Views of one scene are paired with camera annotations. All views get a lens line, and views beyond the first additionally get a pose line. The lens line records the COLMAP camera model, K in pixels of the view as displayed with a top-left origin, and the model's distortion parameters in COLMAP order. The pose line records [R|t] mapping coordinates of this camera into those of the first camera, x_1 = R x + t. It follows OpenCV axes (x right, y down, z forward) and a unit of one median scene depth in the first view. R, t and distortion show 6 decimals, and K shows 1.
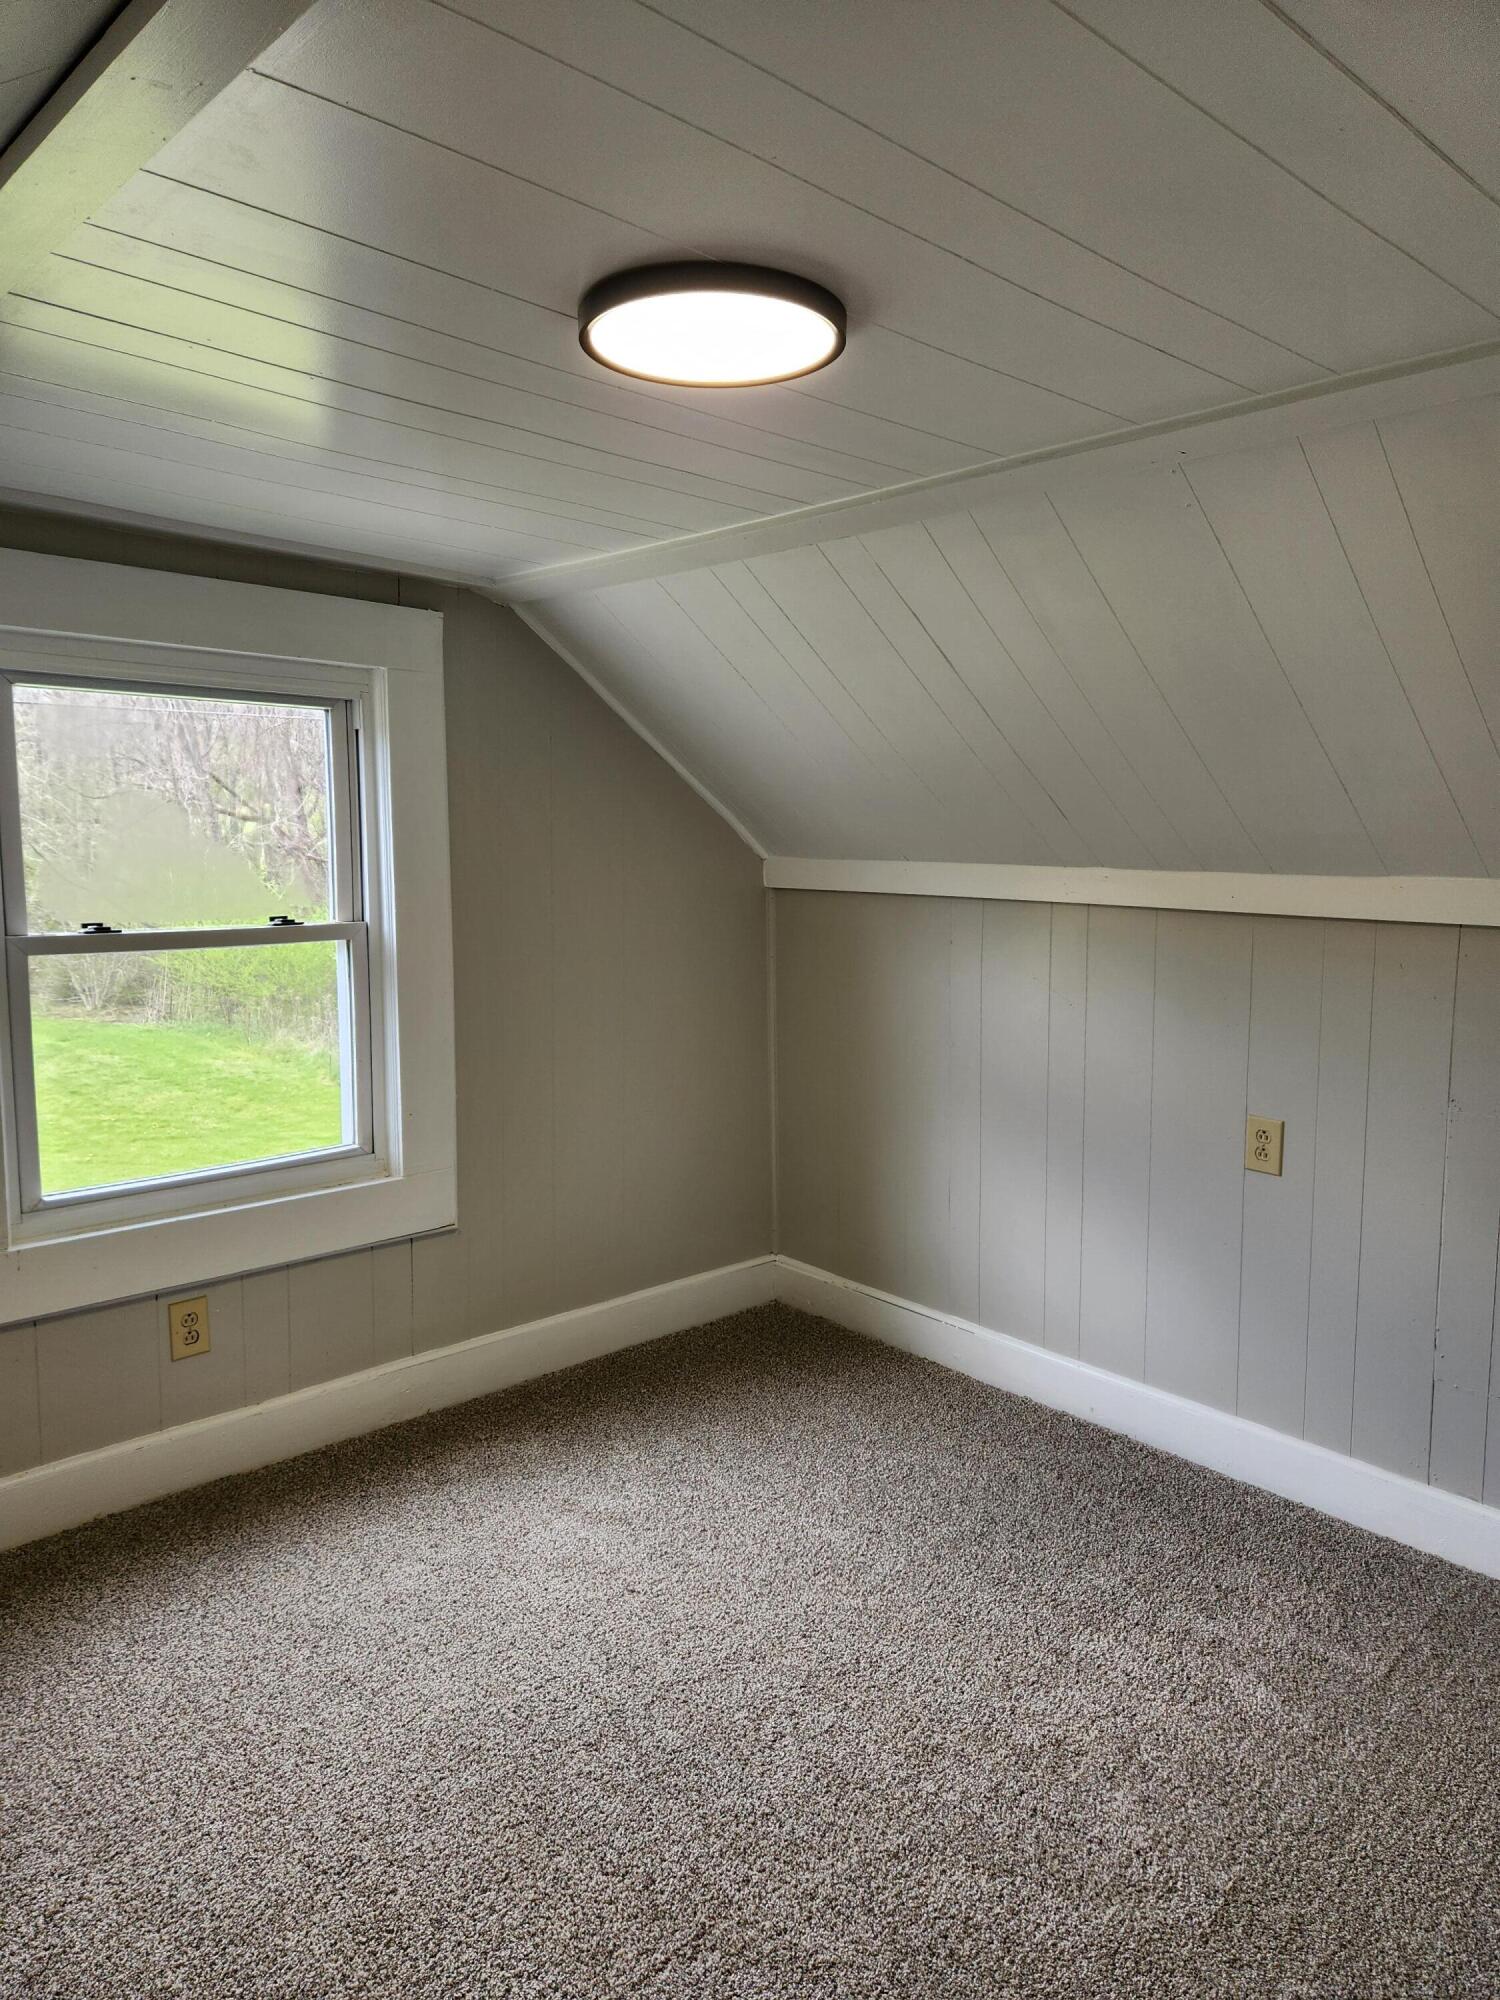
lens RADIAL K [[1346.9, 0, 757.4], [0, 1346.9, 996.5], [0, 0, 1]] dist [0.083318, -0.063489]
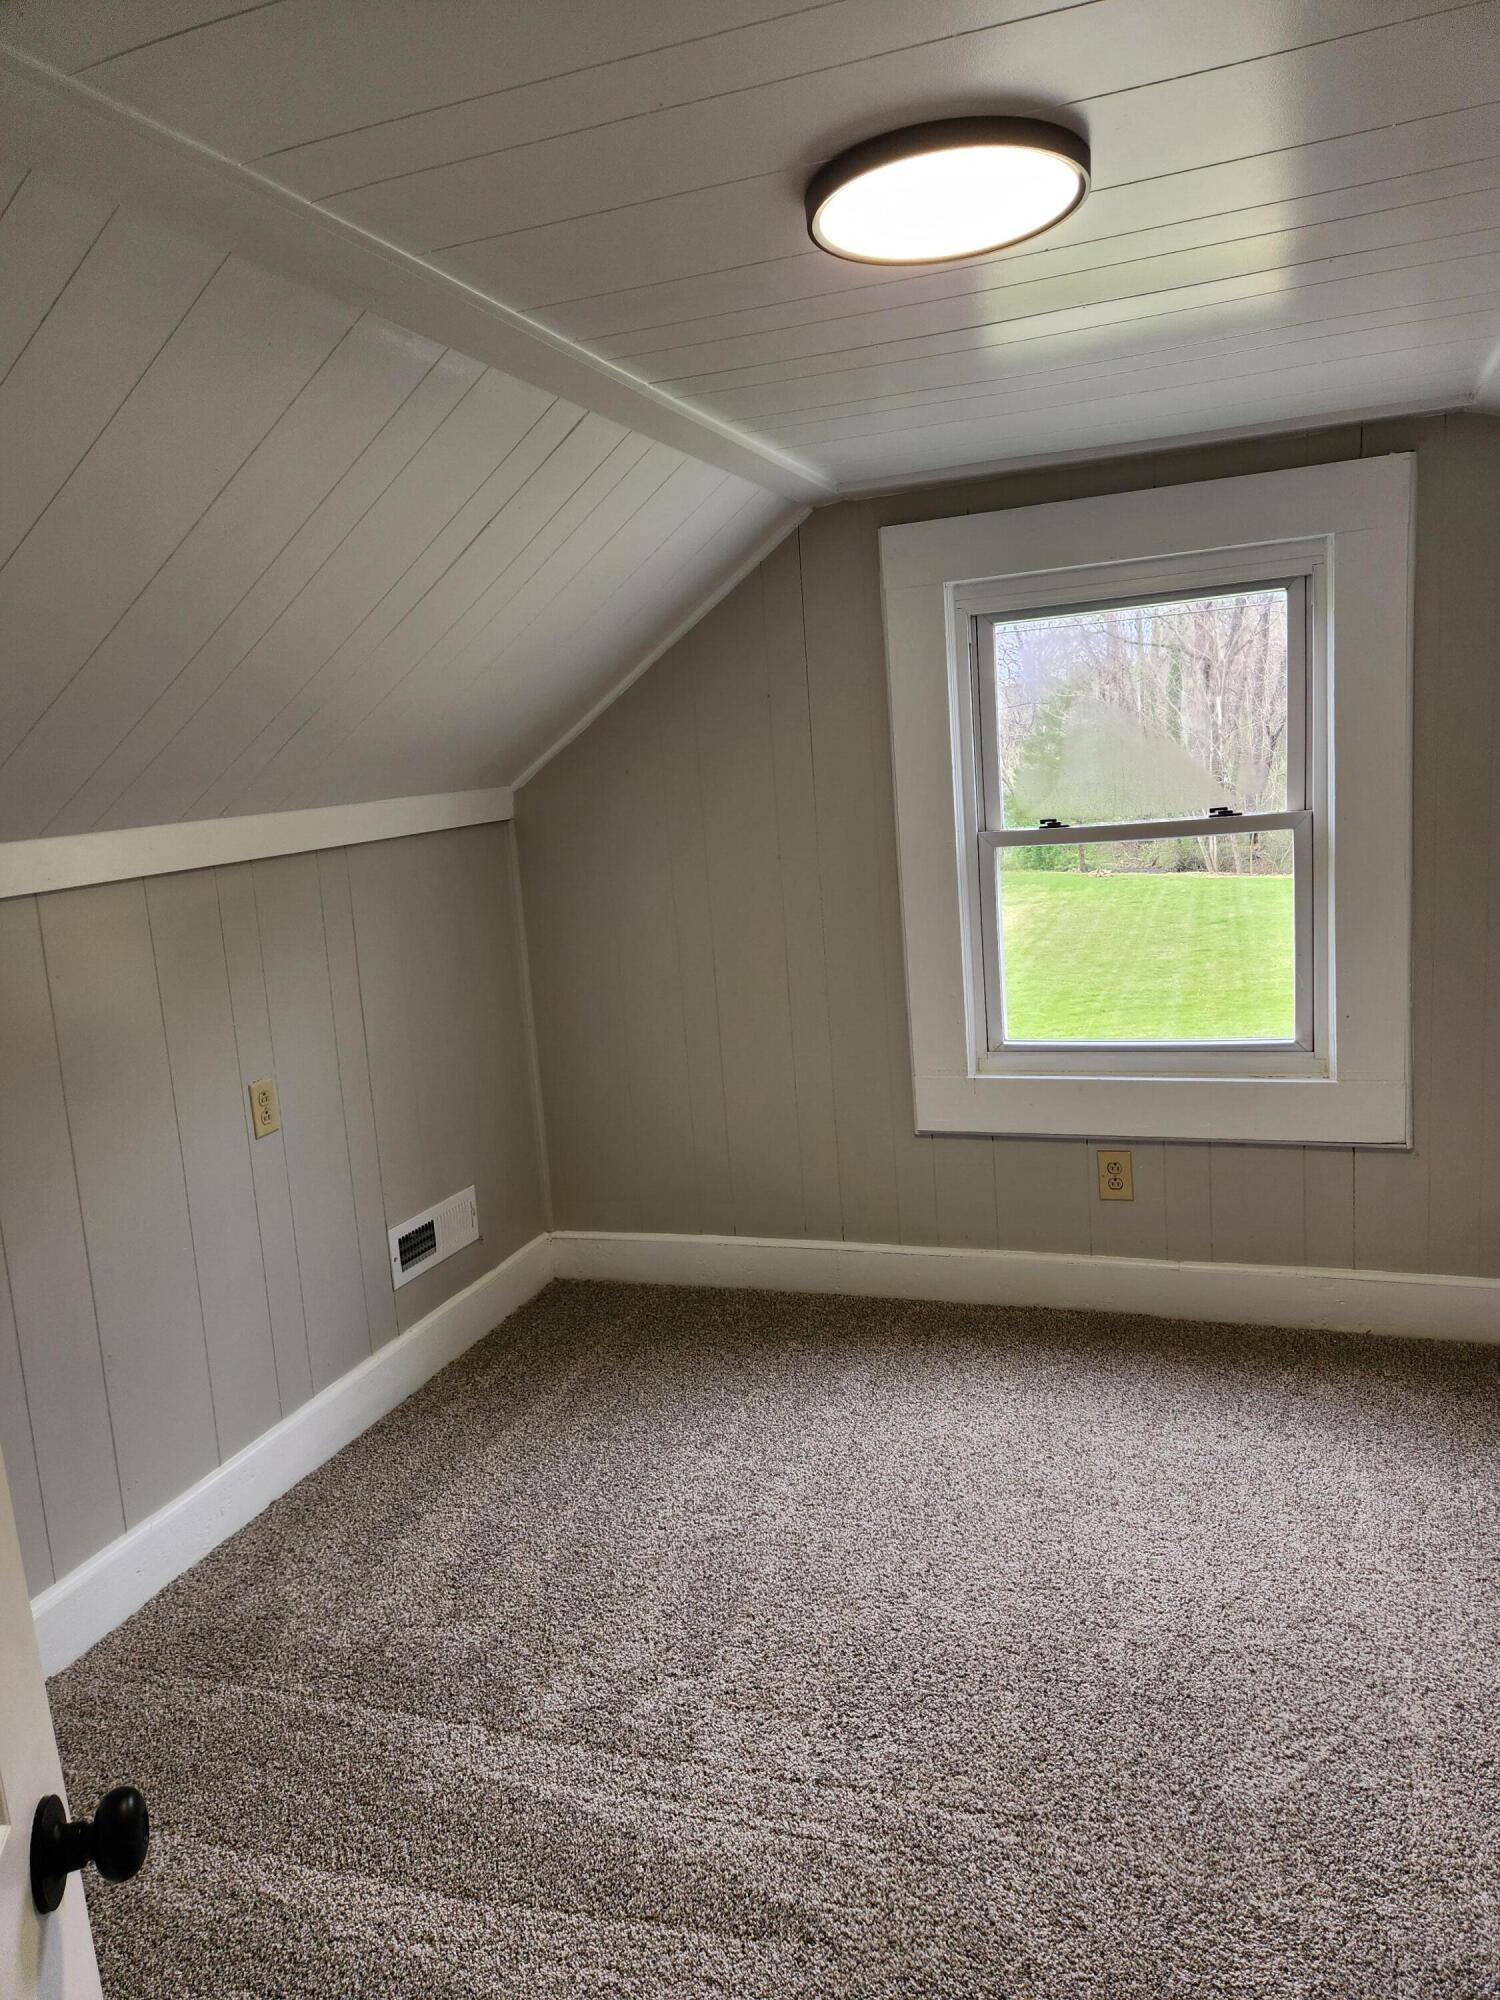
lens RADIAL K [[1340.0, 0, 777.7], [0, 1340.0, 1002.7], [0, 0, 1]] dist [0.079155, -0.076839]
pose [[0.450909, 0.108097, -0.886000, 0.417405], [-0.026985, 0.993837, 0.107520, -0.013080], [0.892162, -0.024573, 0.451047, 0.236145]]
